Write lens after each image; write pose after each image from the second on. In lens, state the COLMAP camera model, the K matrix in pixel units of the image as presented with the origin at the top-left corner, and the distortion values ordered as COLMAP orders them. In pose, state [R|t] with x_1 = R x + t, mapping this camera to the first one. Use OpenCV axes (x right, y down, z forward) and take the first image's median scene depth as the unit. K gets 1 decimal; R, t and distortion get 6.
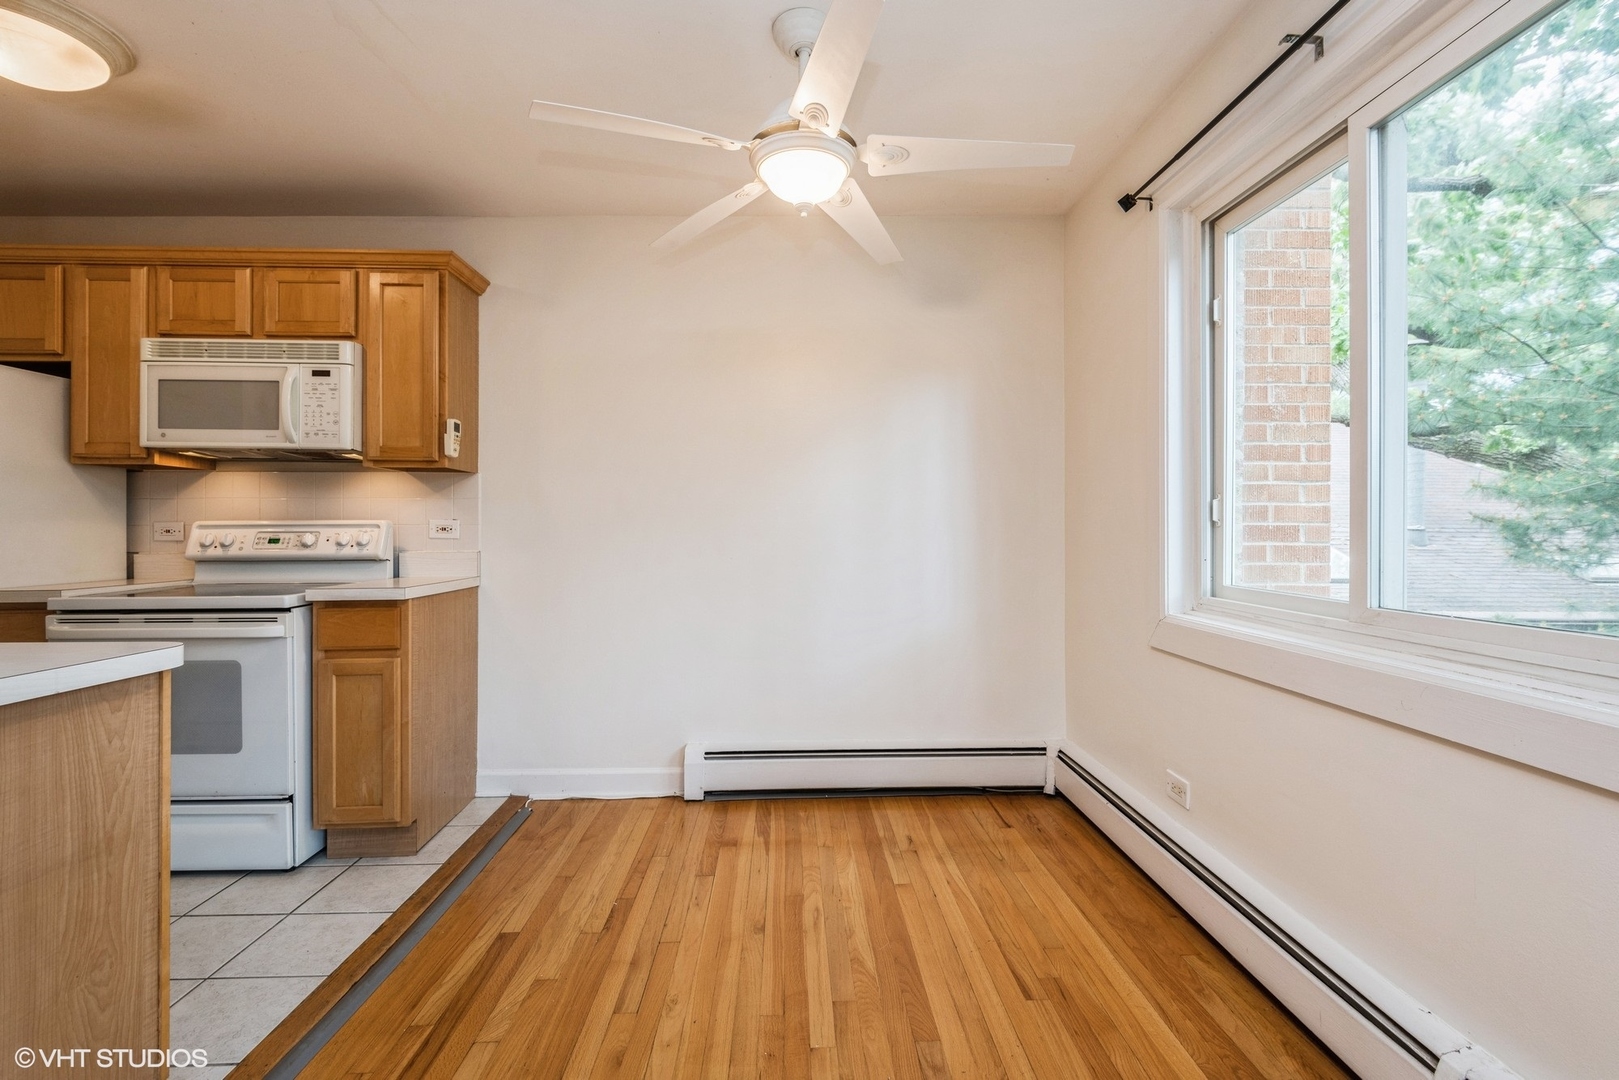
lens RADIAL K [[728.1, 0, 805.5], [0, 728.1, 529.0], [0, 0, 1]] dist [0.024188, -0.014452]
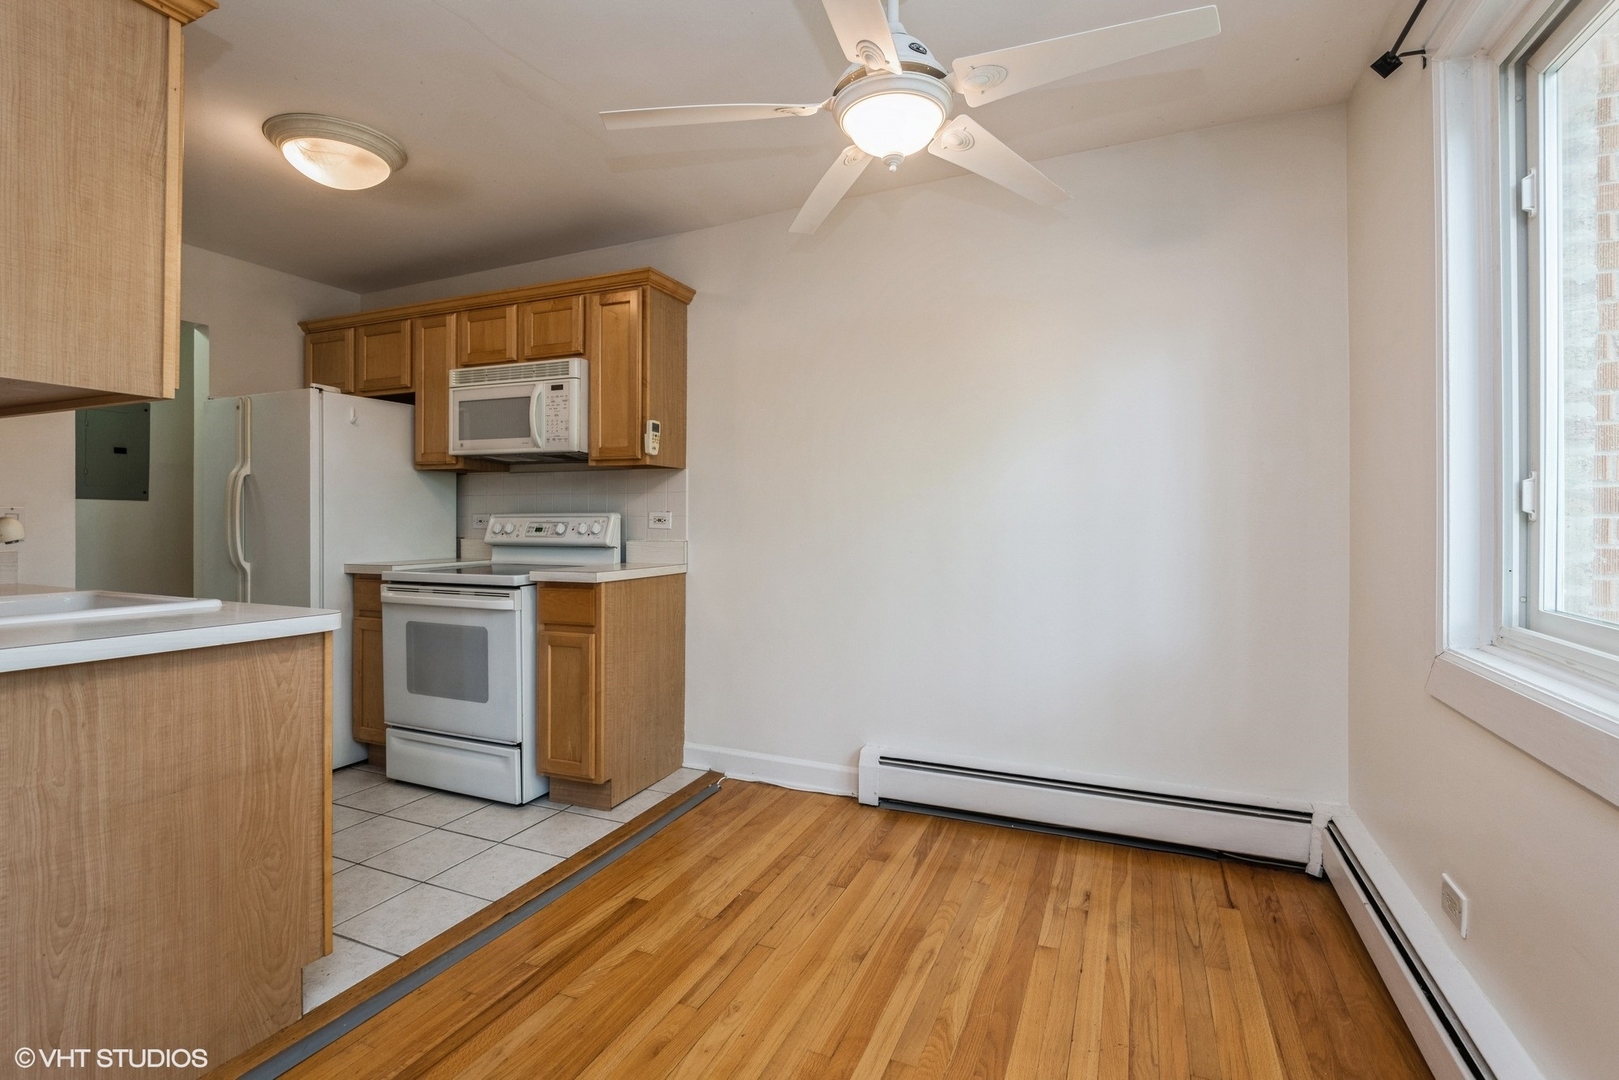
lens RADIAL K [[739.4, 0, 808.0], [0, 739.4, 521.8], [0, 0, 1]] dist [0.029800, -0.031826]
pose [[0.903270, 0.003974, -0.429054, 0.213115], [-0.002693, 0.999990, 0.003591, -0.002440], [0.429064, -0.002088, 0.903272, 0.099220]]
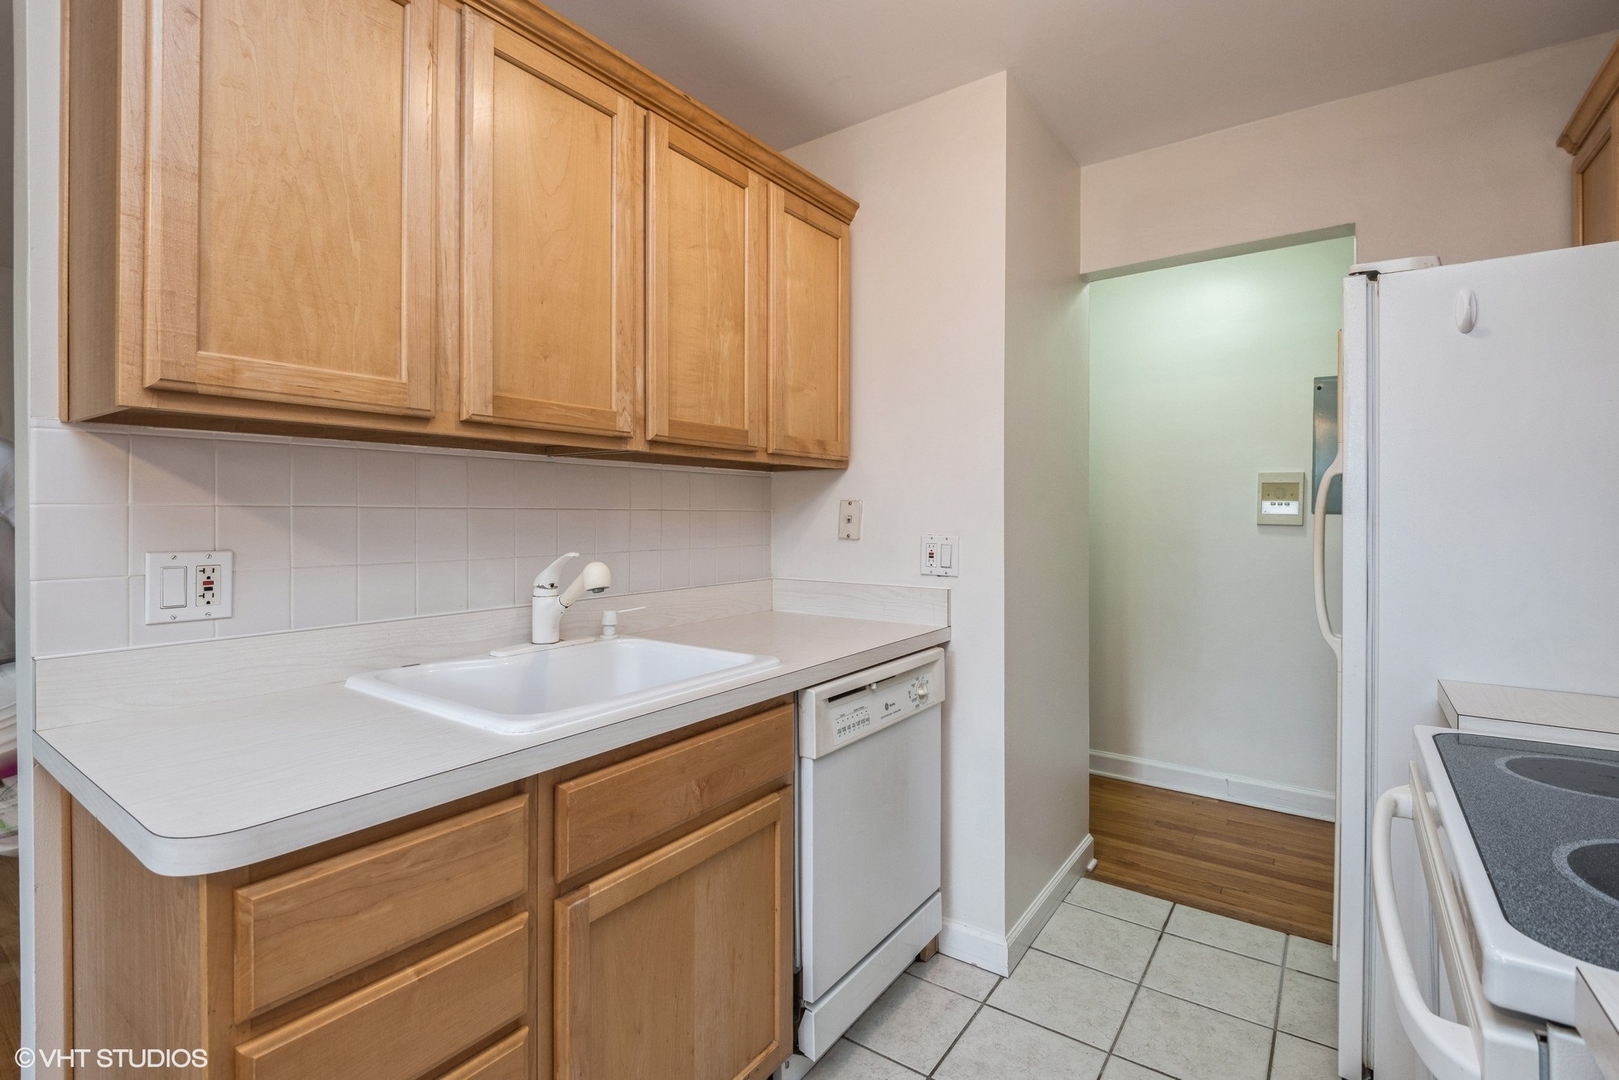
lens RADIAL K [[746.9, 0, 810.2], [0, 746.9, 515.9], [0, 0, 1]] dist [0.022481, -0.021635]
pose [[-0.598762, 0.001546, -0.800926, -0.350125], [-0.000841, 0.999996, 0.002558, -0.038089], [0.800927, 0.002205, -0.598758, 0.852802]]
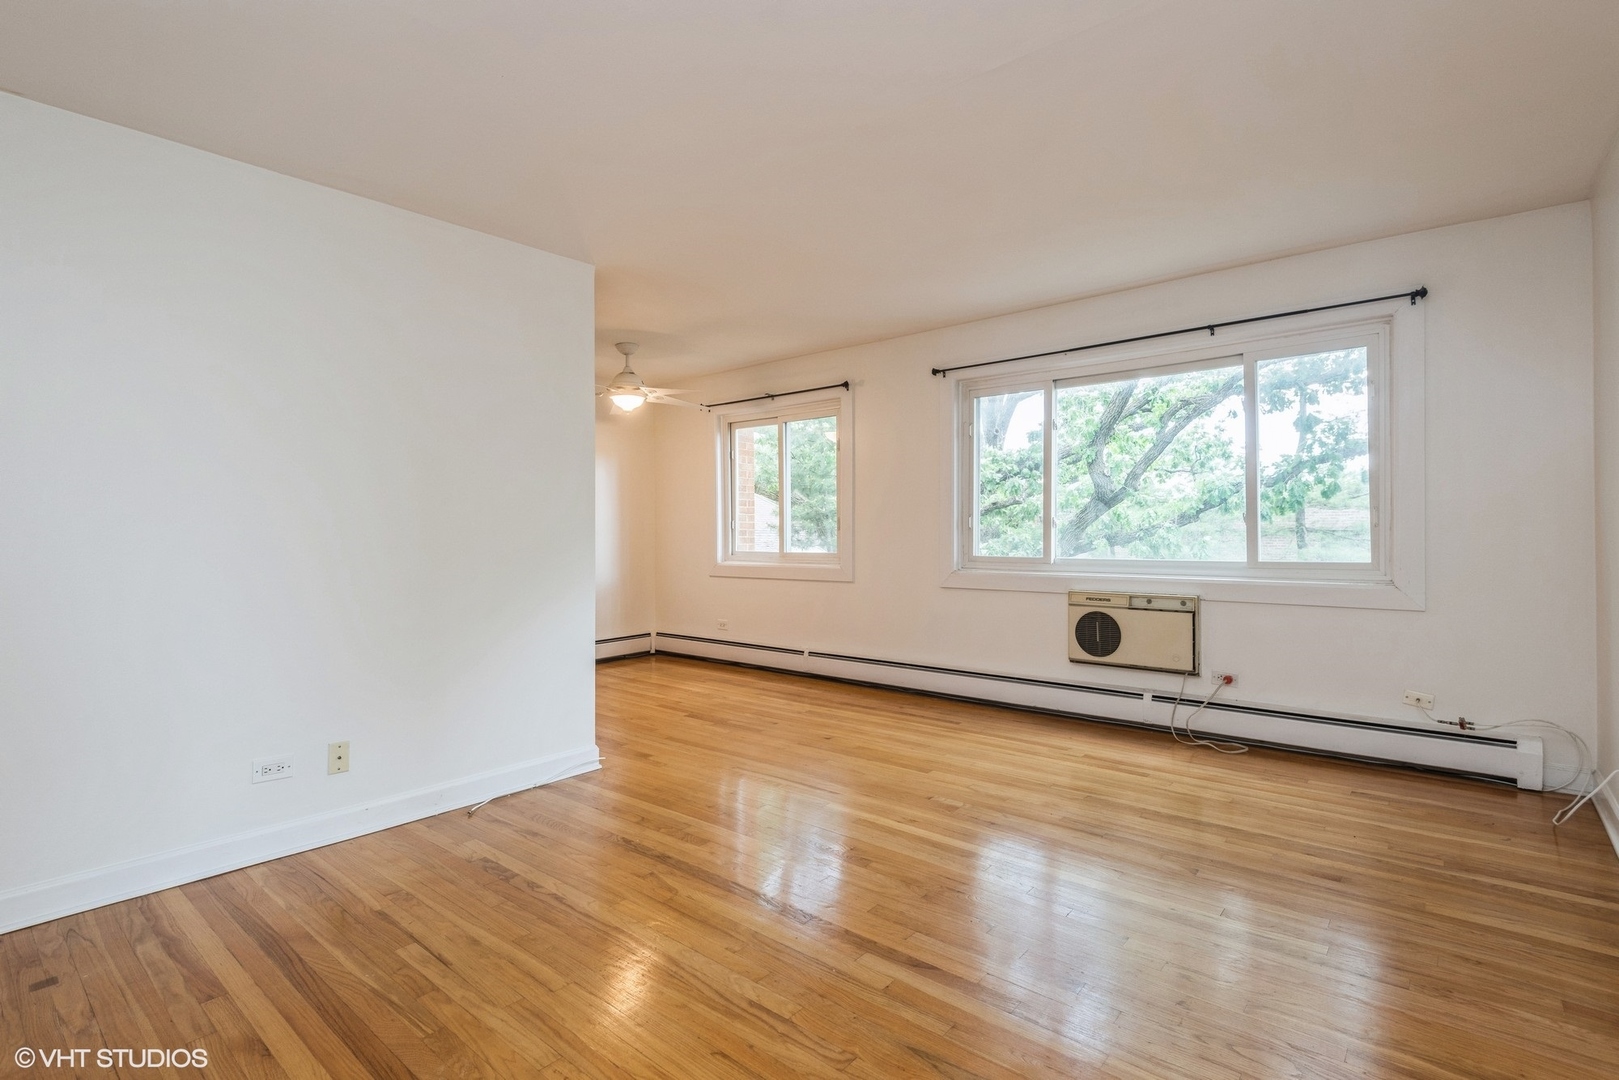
lens RADIAL K [[771.3, 0, 808.4], [0, 771.3, 526.6], [0, 0, 1]] dist [0.032030, -0.032323]
pose [[0.665337, 0.000242, 0.746543, -1.202612], [0.006848, 0.999956, -0.006428, 0.003621], [-0.746512, 0.009390, 0.665306, -0.982293]]
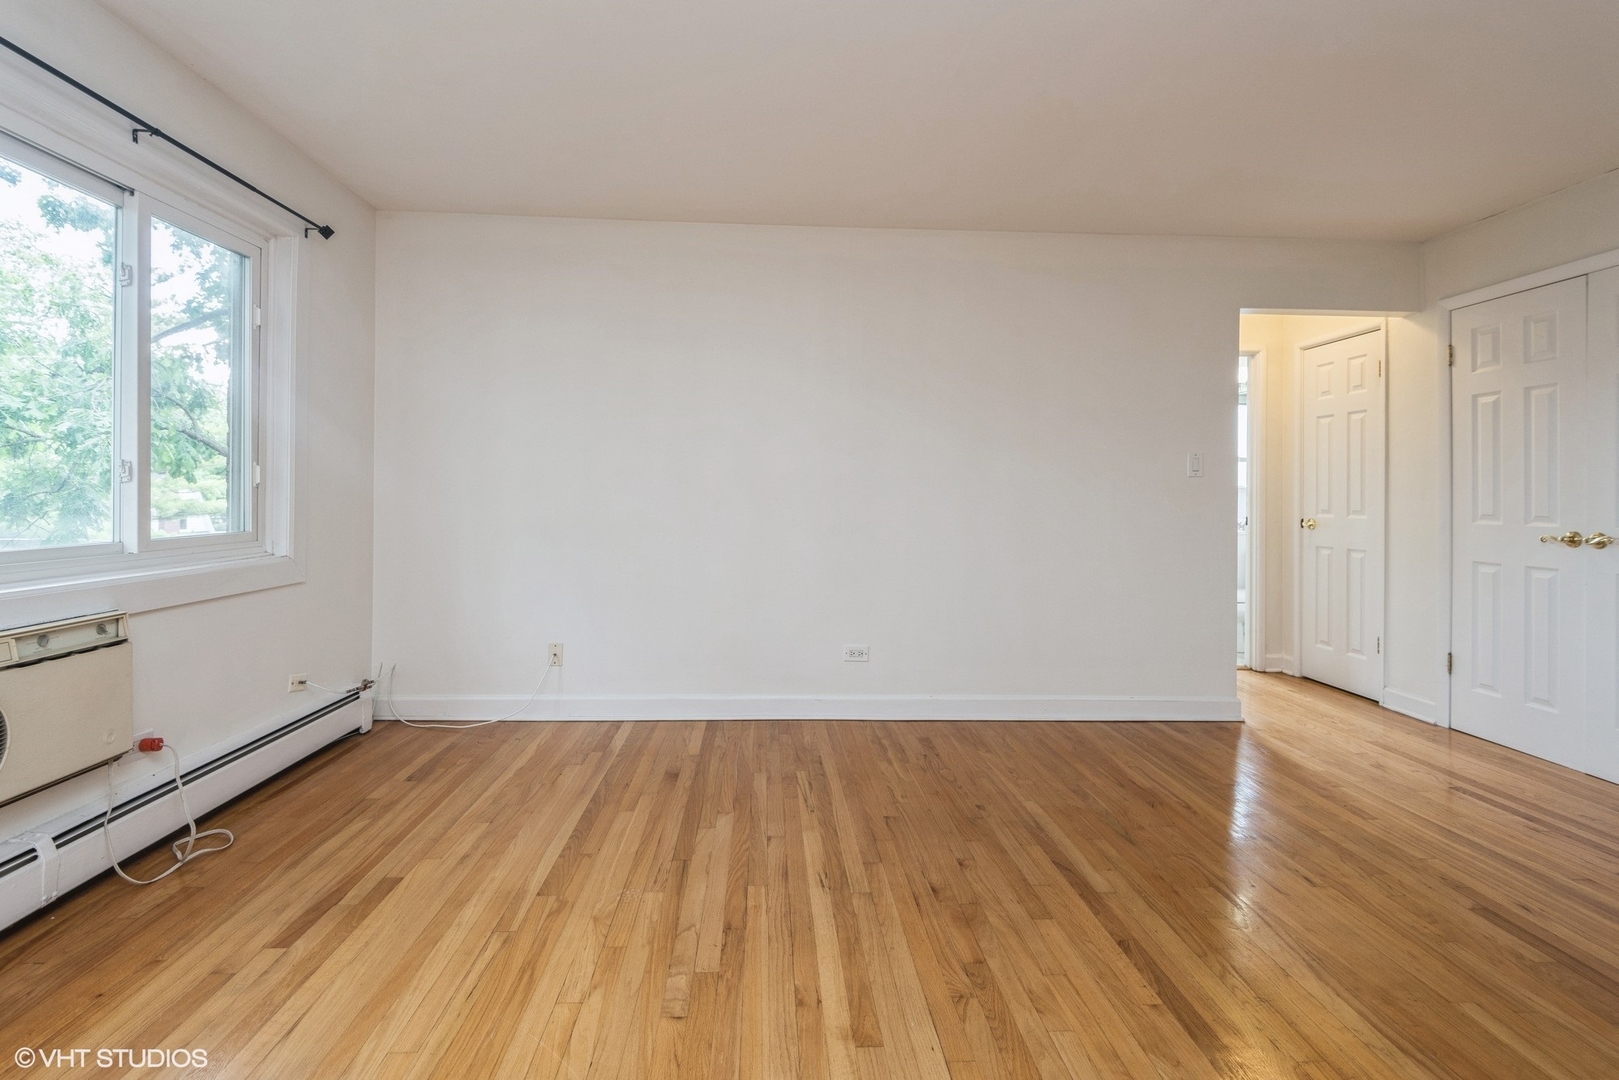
lens RADIAL K [[754.6, 0, 798.9], [0, 754.6, 489.6], [0, 0, 1]] dist [0.021358, -0.012577]
pose [[-0.999713, -0.007447, -0.022753, -0.261154], [-0.007316, 0.999956, -0.005827, 0.007716], [0.022795, -0.005659, -0.999724, 0.272587]]
